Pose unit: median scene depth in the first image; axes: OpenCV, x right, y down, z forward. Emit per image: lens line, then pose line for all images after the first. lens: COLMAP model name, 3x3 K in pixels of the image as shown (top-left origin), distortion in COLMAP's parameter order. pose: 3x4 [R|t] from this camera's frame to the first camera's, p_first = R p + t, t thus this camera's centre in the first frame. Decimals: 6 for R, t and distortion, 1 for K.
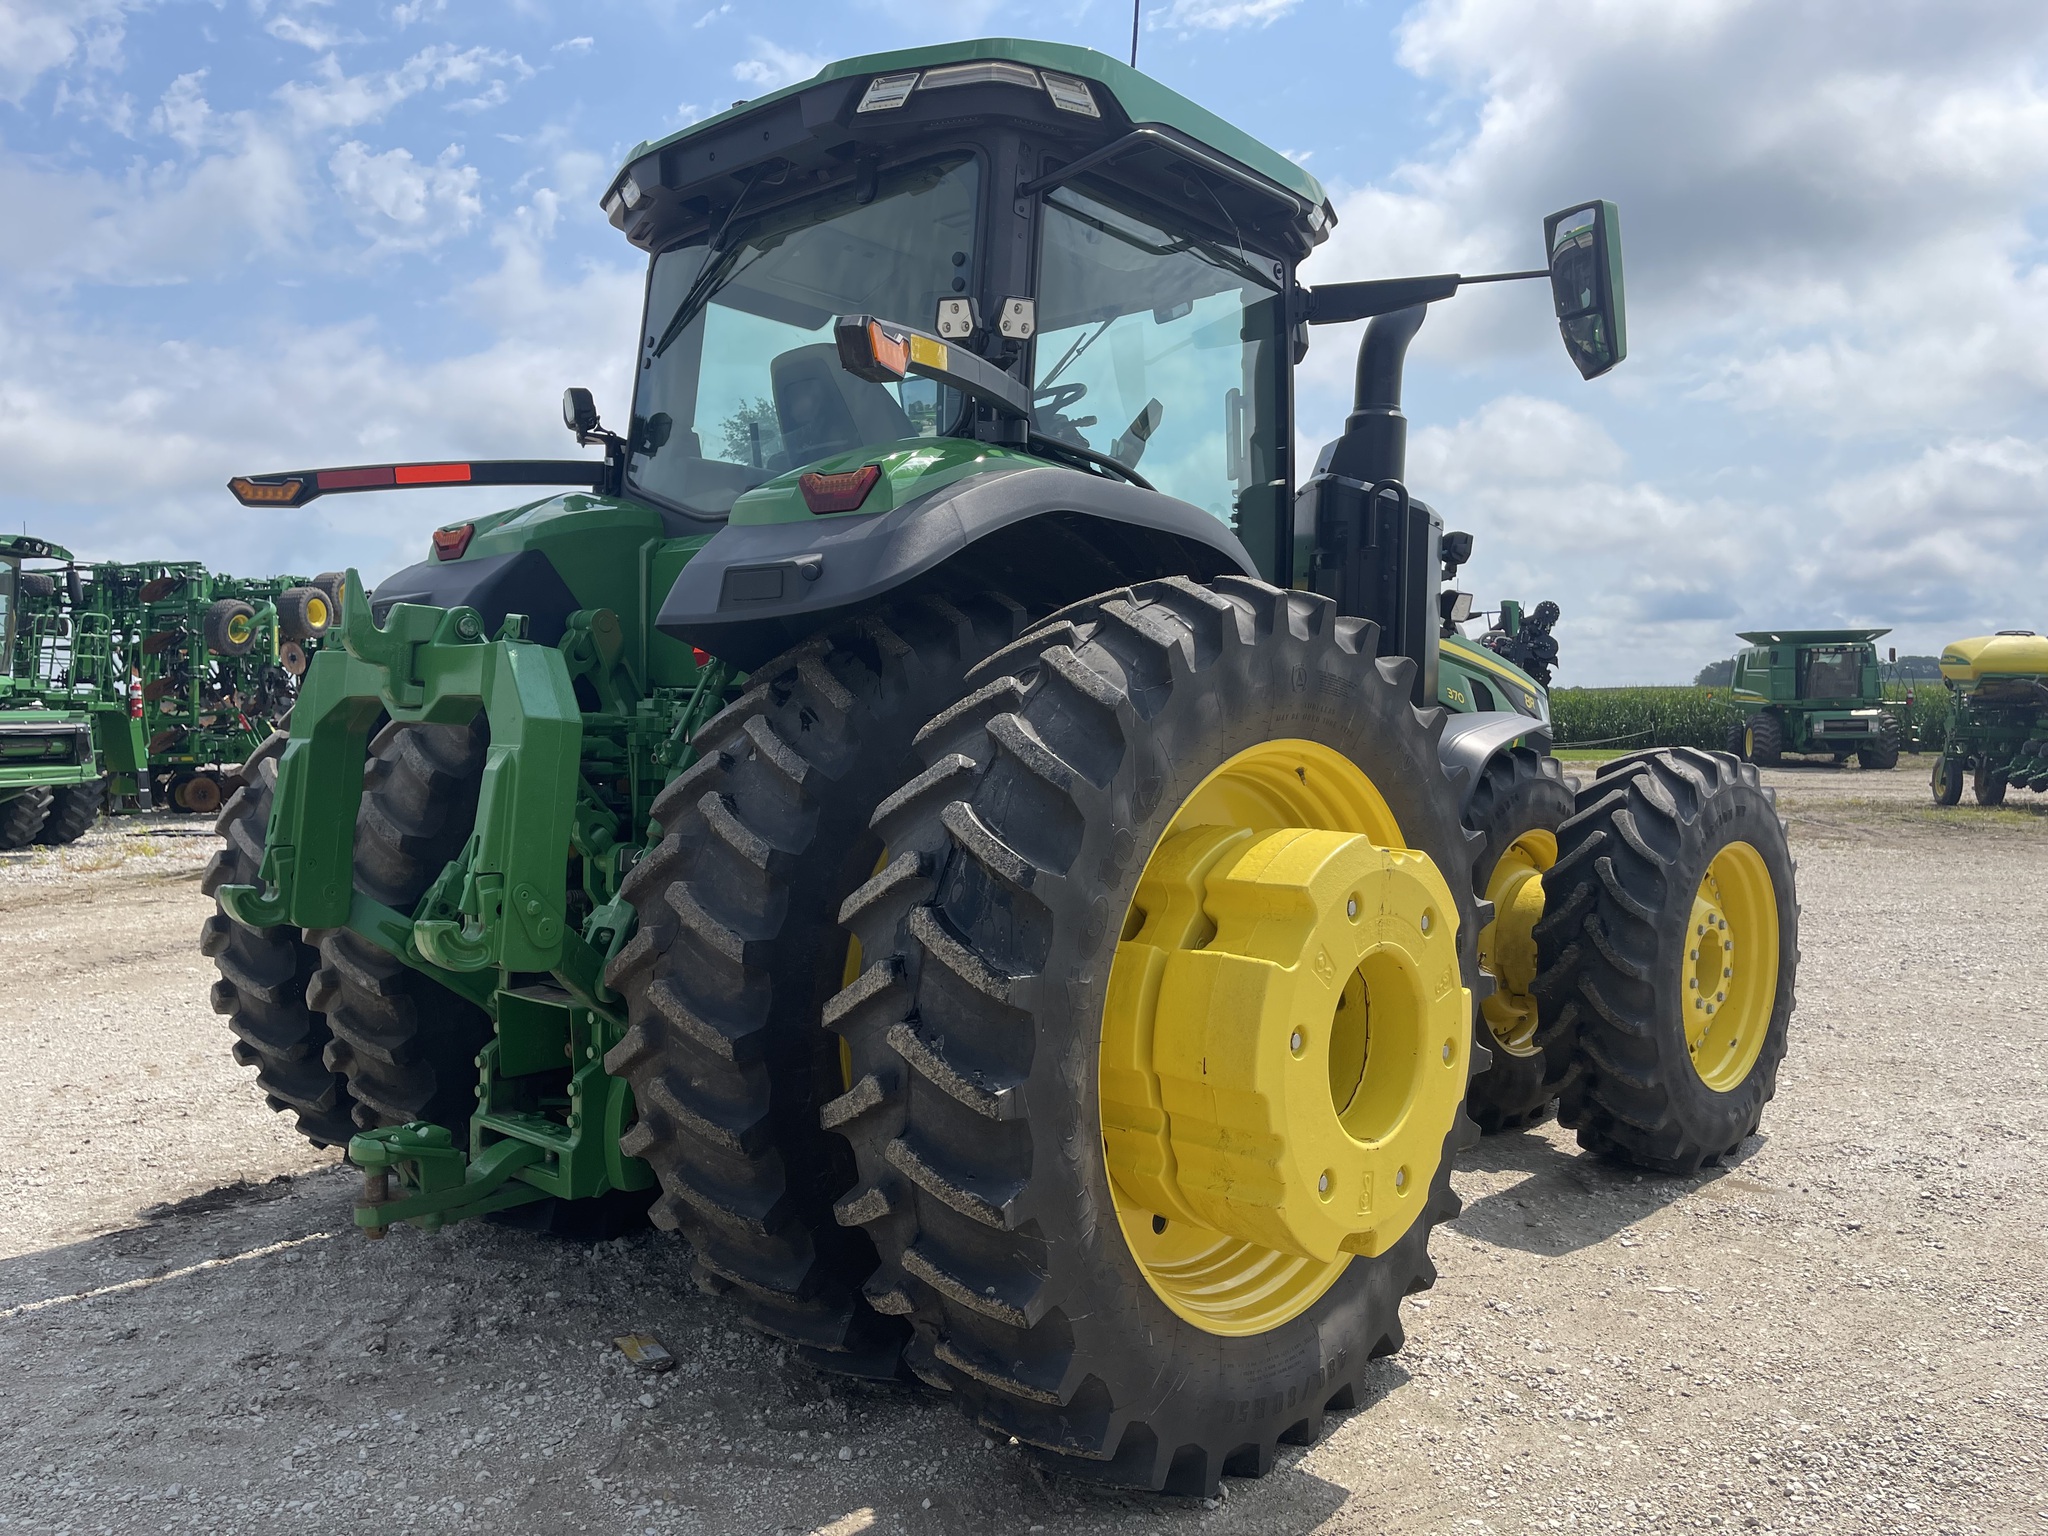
lens RADIAL K [[1569.3, 0, 1029.7], [0, 1569.3, 780.6], [0, 0, 1]] dist [0.078230, -0.106074]
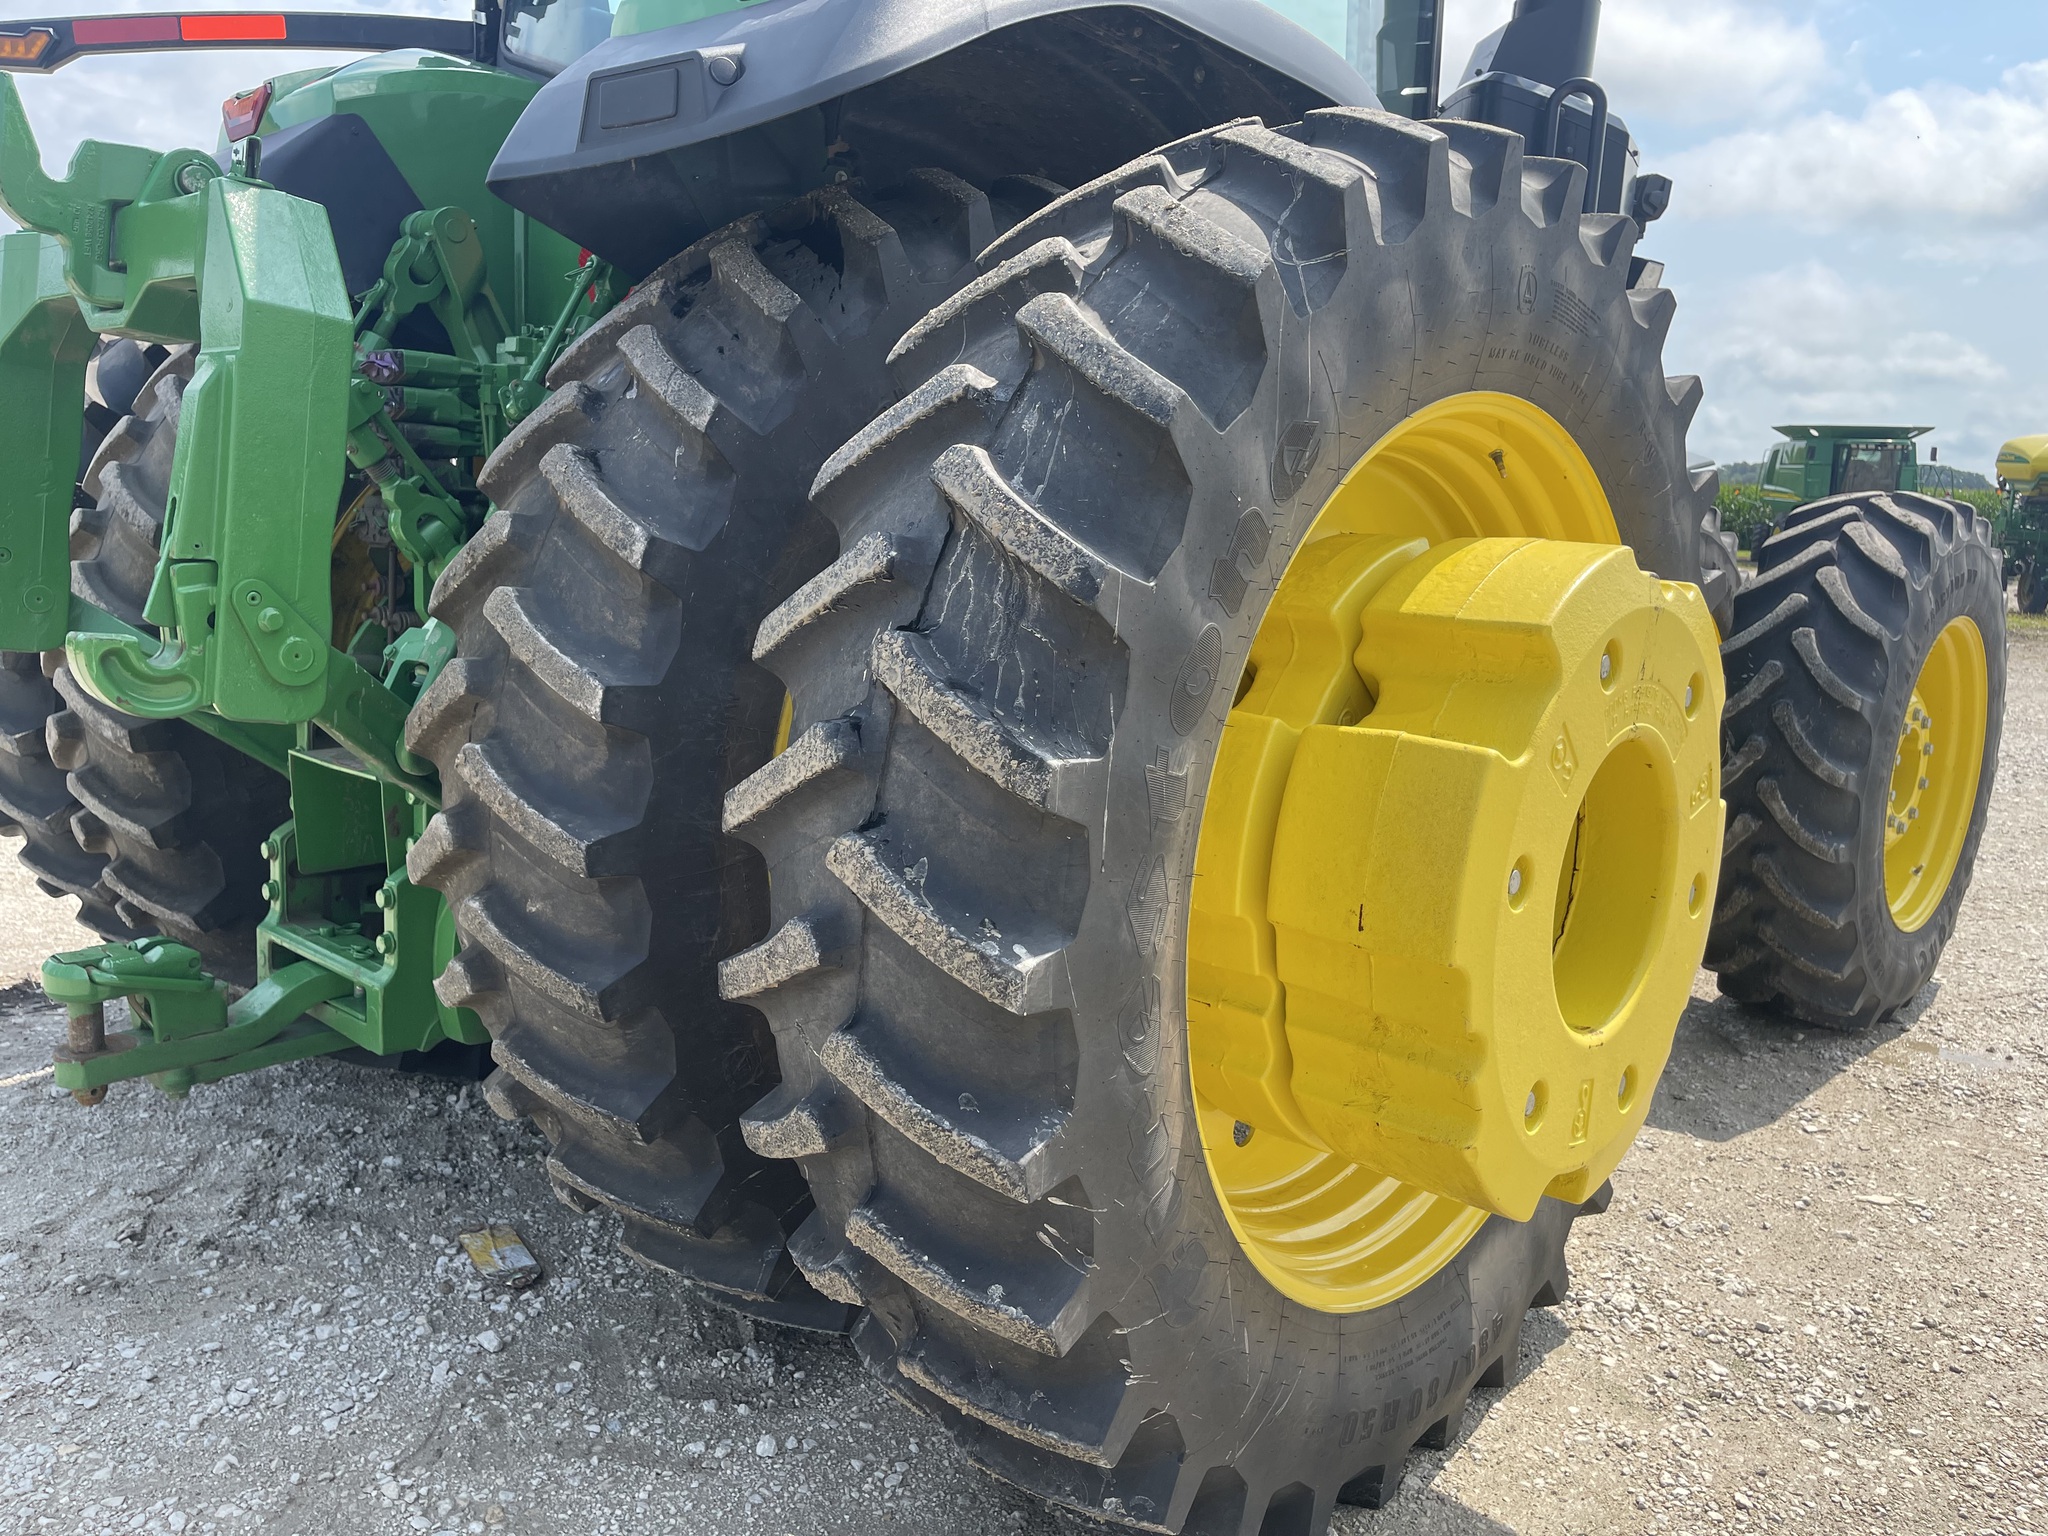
lens RADIAL K [[1569.3, 0, 1029.7], [0, 1569.3, 780.6], [0, 0, 1]] dist [0.078230, -0.106074]
pose [[0.999357, 0.034923, 0.008149, -0.018793], [-0.035711, 0.989936, 0.136935, 0.044774], [-0.003285, -0.137138, 0.990547, 0.357053]]
